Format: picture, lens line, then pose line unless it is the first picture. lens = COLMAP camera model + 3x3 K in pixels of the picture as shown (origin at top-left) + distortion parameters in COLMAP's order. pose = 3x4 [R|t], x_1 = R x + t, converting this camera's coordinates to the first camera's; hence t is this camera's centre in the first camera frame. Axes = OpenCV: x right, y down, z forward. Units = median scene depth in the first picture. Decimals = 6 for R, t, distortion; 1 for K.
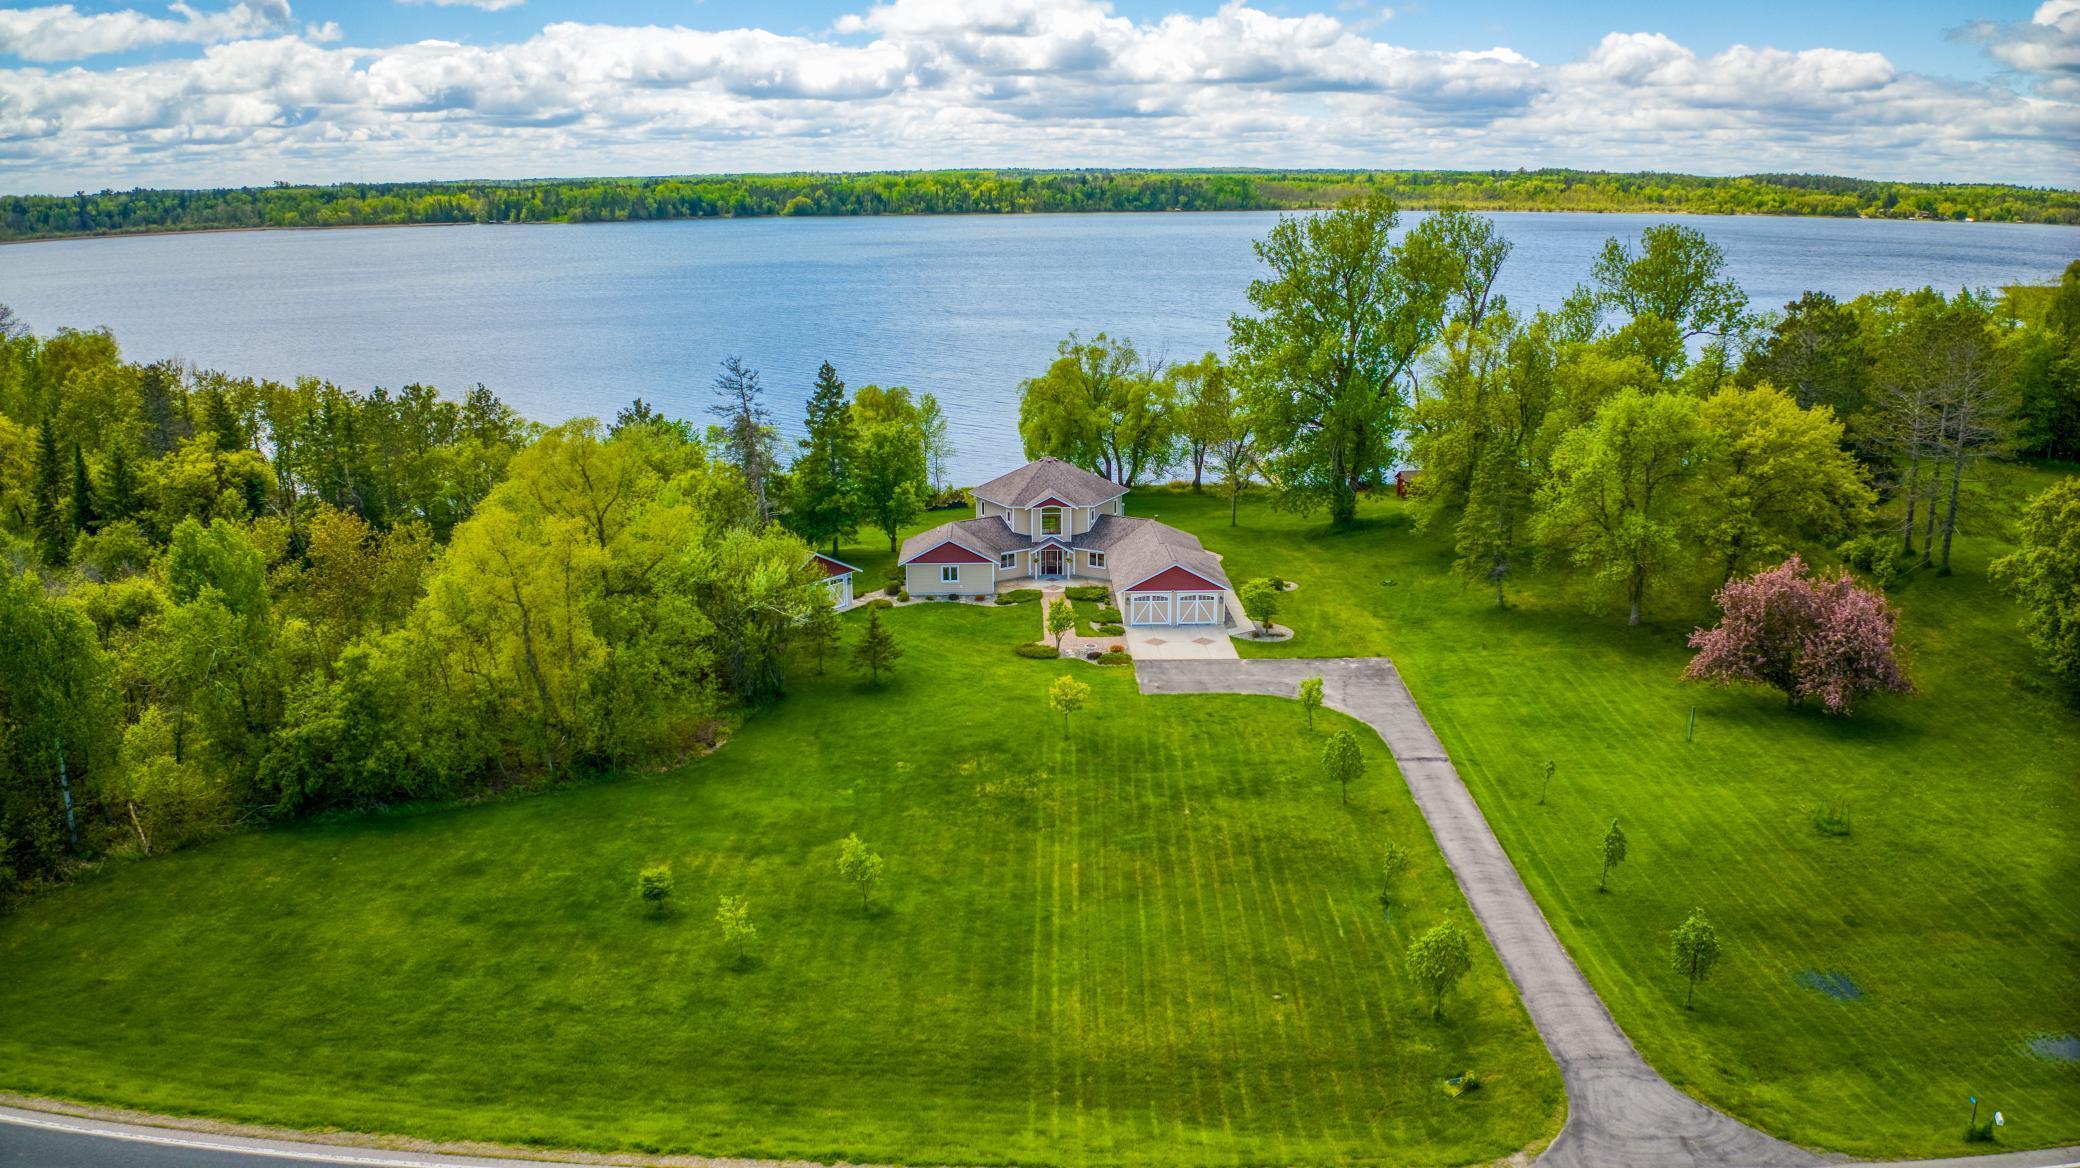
lens RADIAL K [[1458.8, 0, 1040.0], [0, 1458.8, 584.0], [0, 0, 1]] dist [-0.121646, -0.001488]
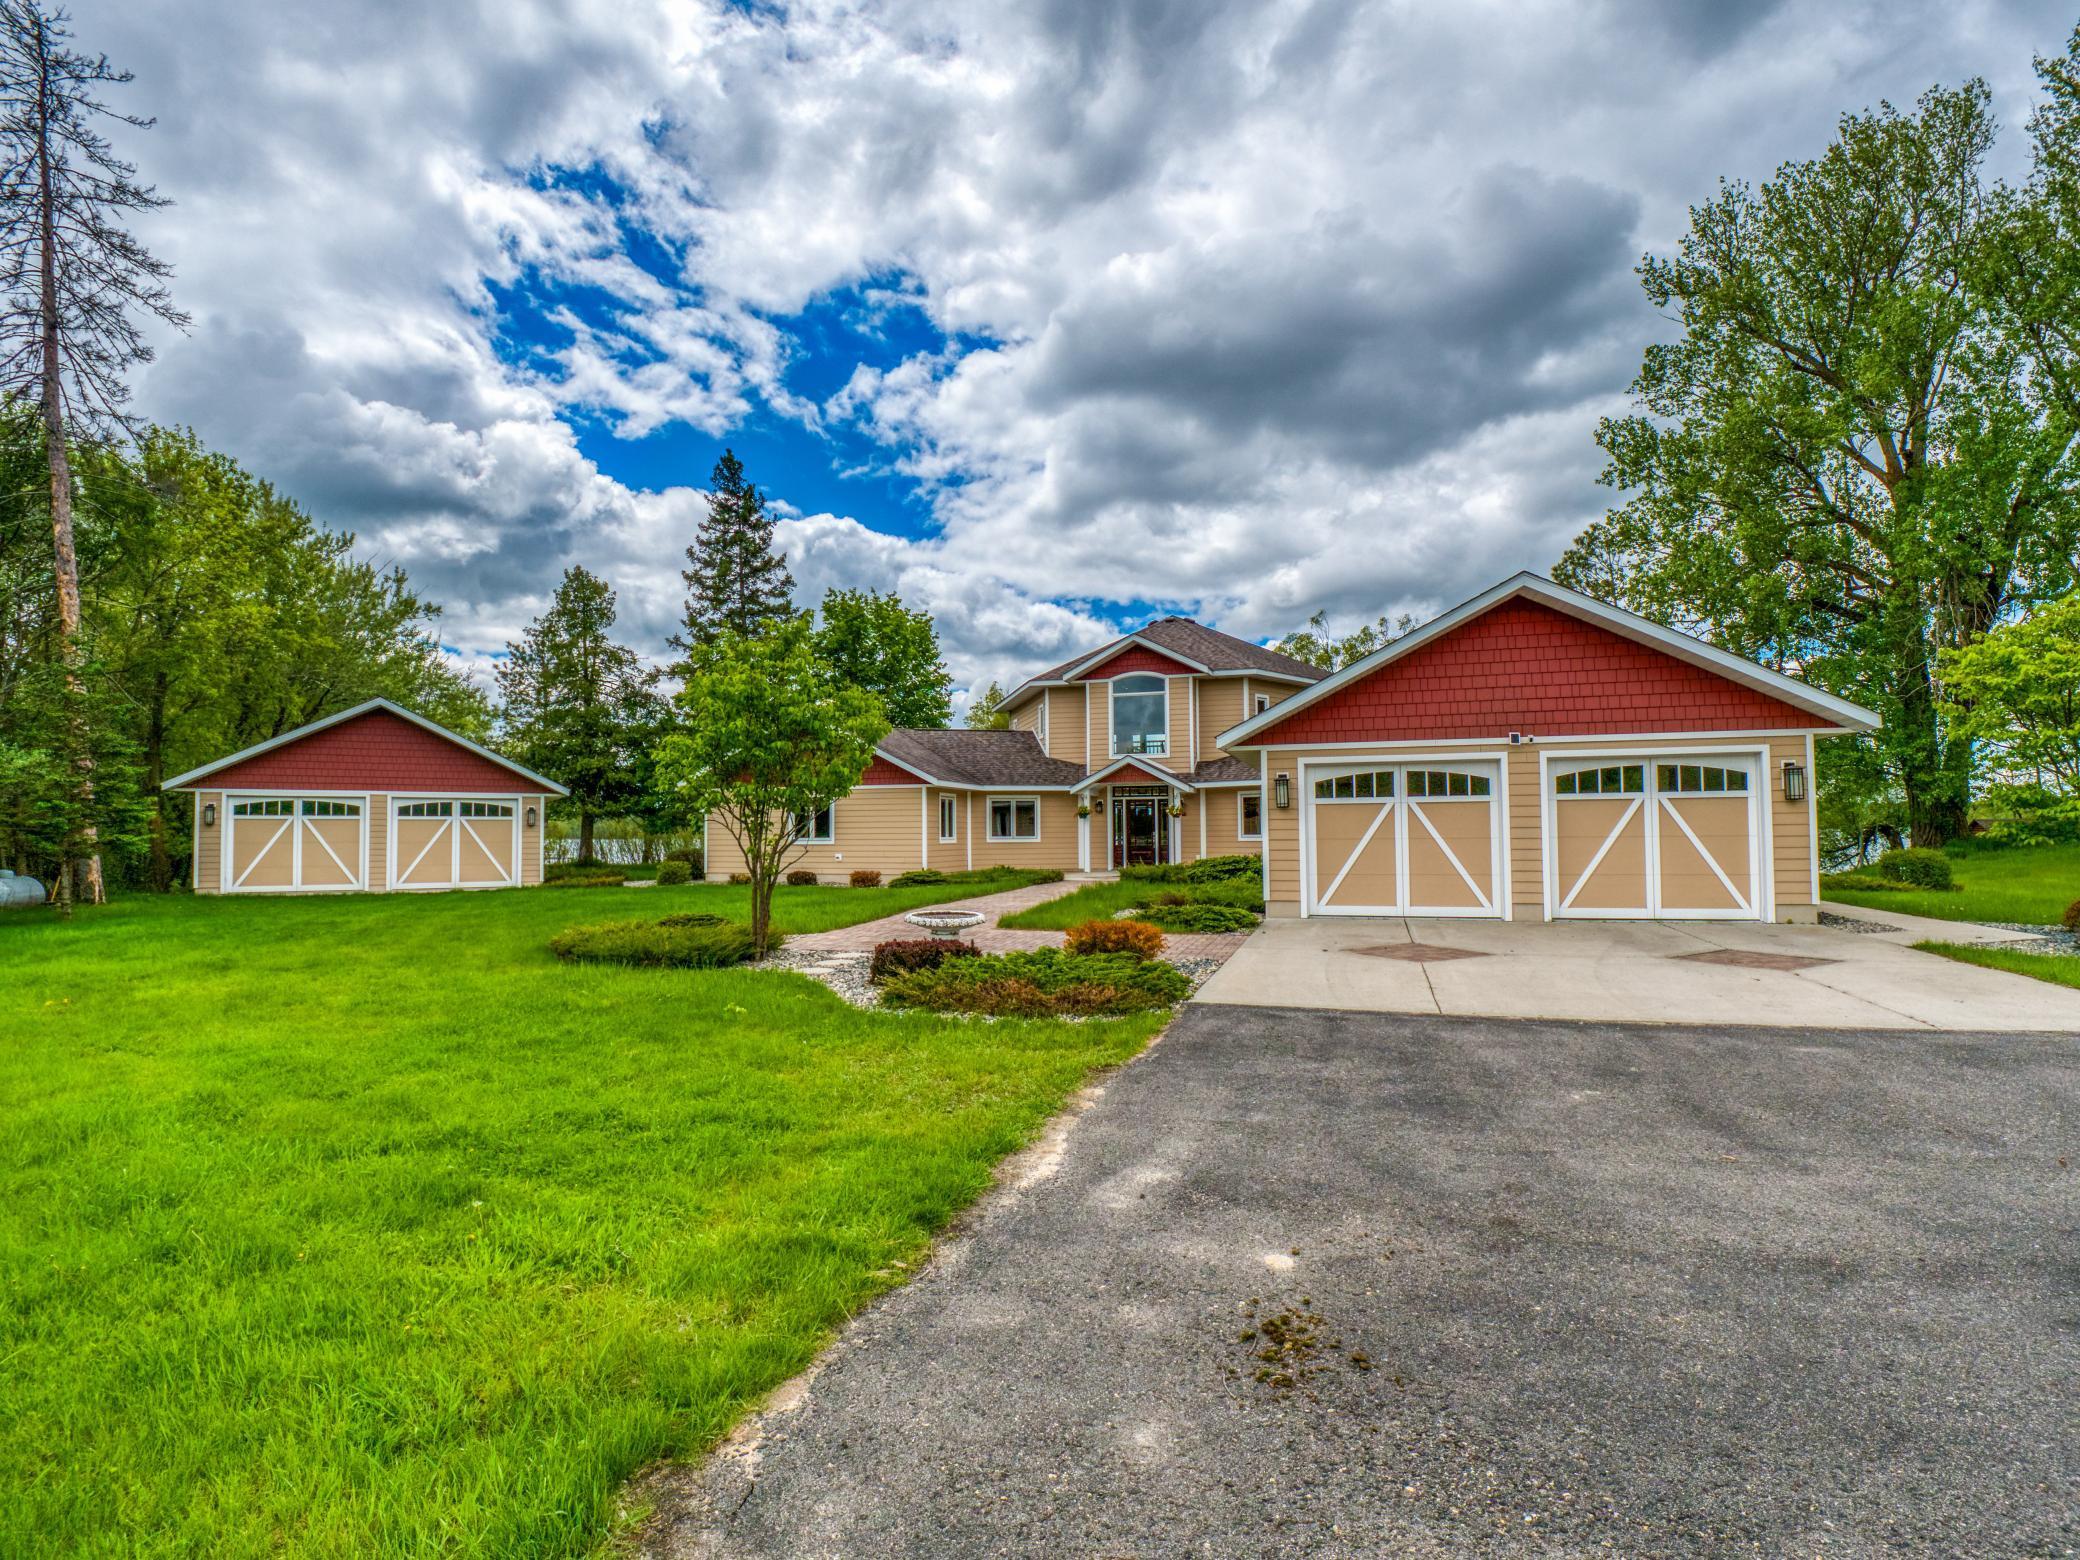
lens RADIAL K [[1018.9, 0, 1040.0], [0, 1018.9, 780.0], [0, 0, 1]] dist [-0.053189, 0.000281]
pose [[0.945117, -0.015151, -0.326381, 0.053156], [-0.089536, 0.948676, -0.303311, 0.040631], [0.314225, 0.315887, 0.895253, 0.608801]]
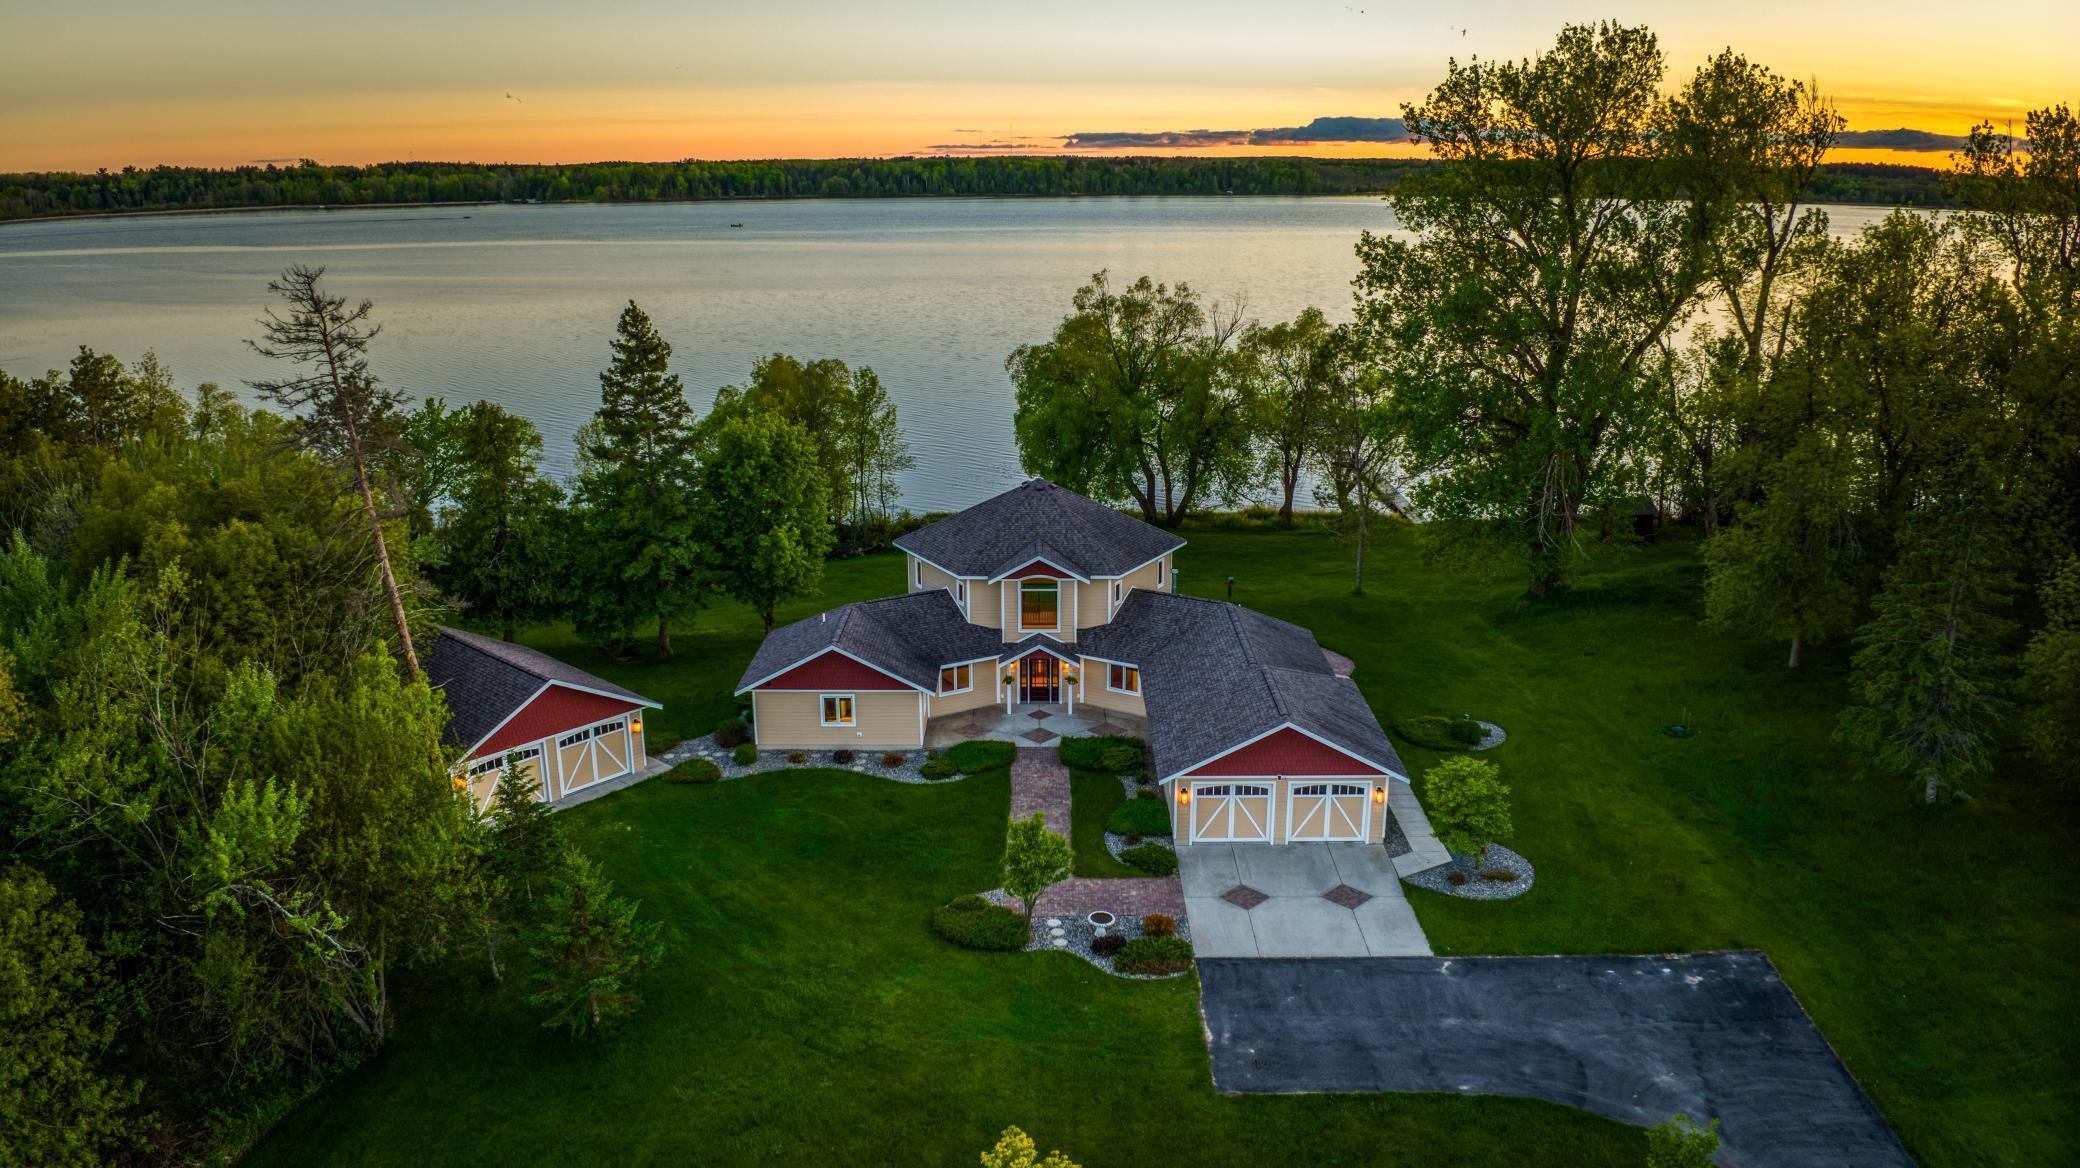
lens RADIAL K [[1458.8, 0, 1040.0], [0, 1458.8, 584.0], [0, 0, 1]] dist [-0.121646, -0.001488]
pose [[0.999448, 0.011788, -0.031064, 0.019418], [-0.011583, 0.999910, 0.006775, -0.042598], [0.031141, -0.006412, 0.999494, 0.372468]]
